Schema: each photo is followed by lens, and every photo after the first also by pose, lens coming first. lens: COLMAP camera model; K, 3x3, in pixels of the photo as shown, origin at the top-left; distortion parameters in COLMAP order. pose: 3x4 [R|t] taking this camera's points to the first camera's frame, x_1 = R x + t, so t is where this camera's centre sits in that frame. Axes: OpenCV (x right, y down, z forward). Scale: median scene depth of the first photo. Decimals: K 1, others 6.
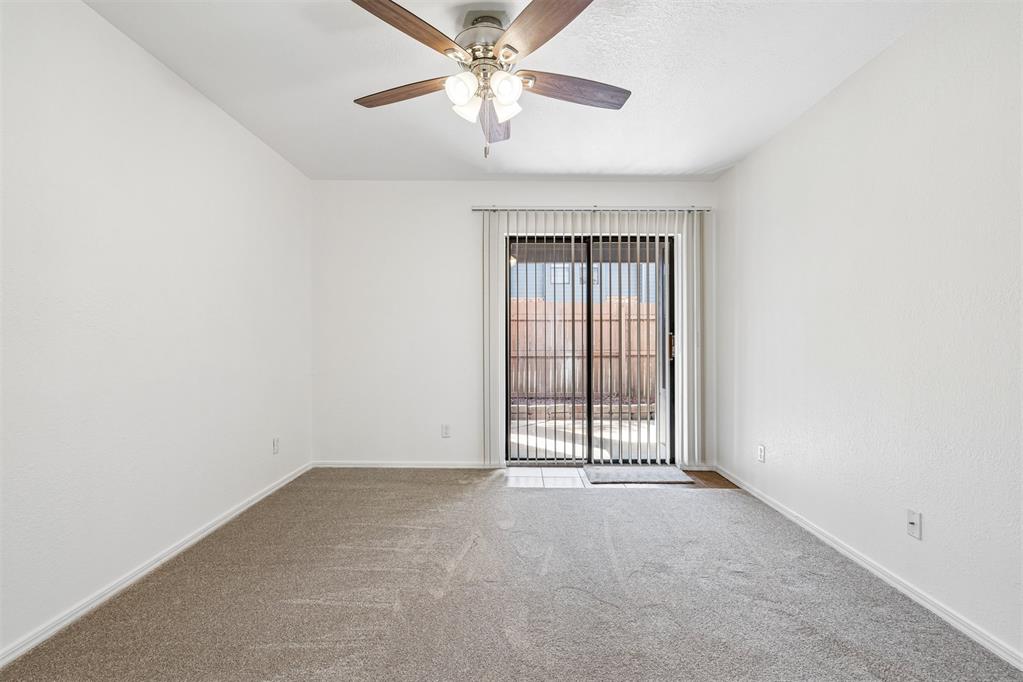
lens RADIAL K [[465.4, 0, 508.7], [0, 465.4, 337.7], [0, 0, 1]] dist [-0.014455, 0.004505]
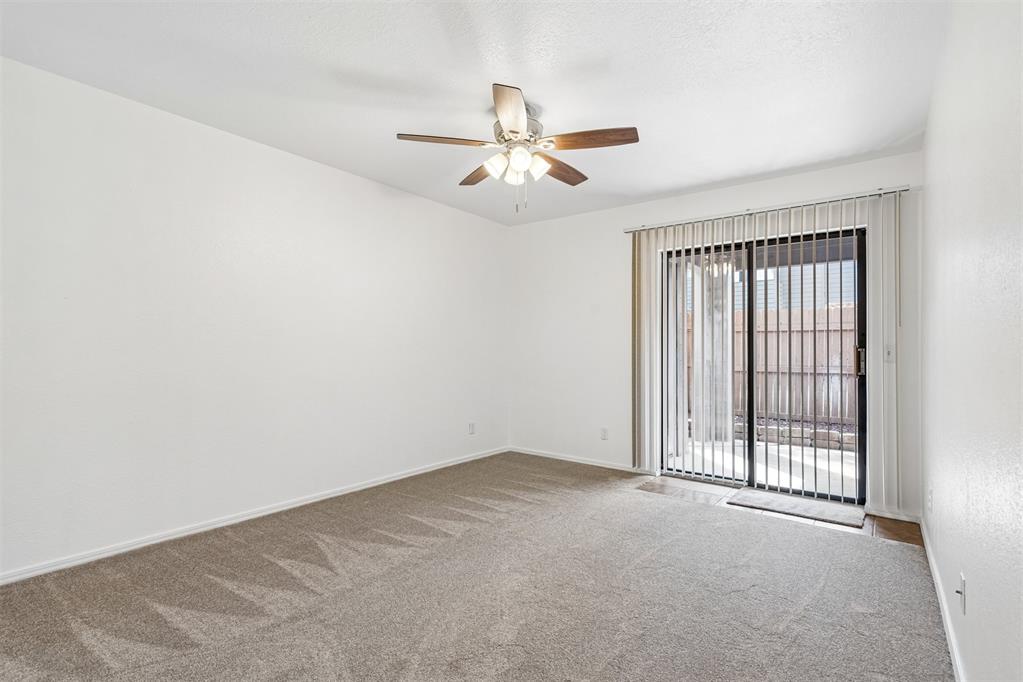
lens RADIAL K [[465.4, 0, 506.2], [0, 465.4, 343.8], [0, 0, 1]] dist [-0.014455, 0.004505]
pose [[0.795871, -0.004852, -0.605447, 0.344360], [-0.004652, 0.999889, -0.014128, 0.002249], [0.605448, 0.014060, 0.795760, -0.031023]]
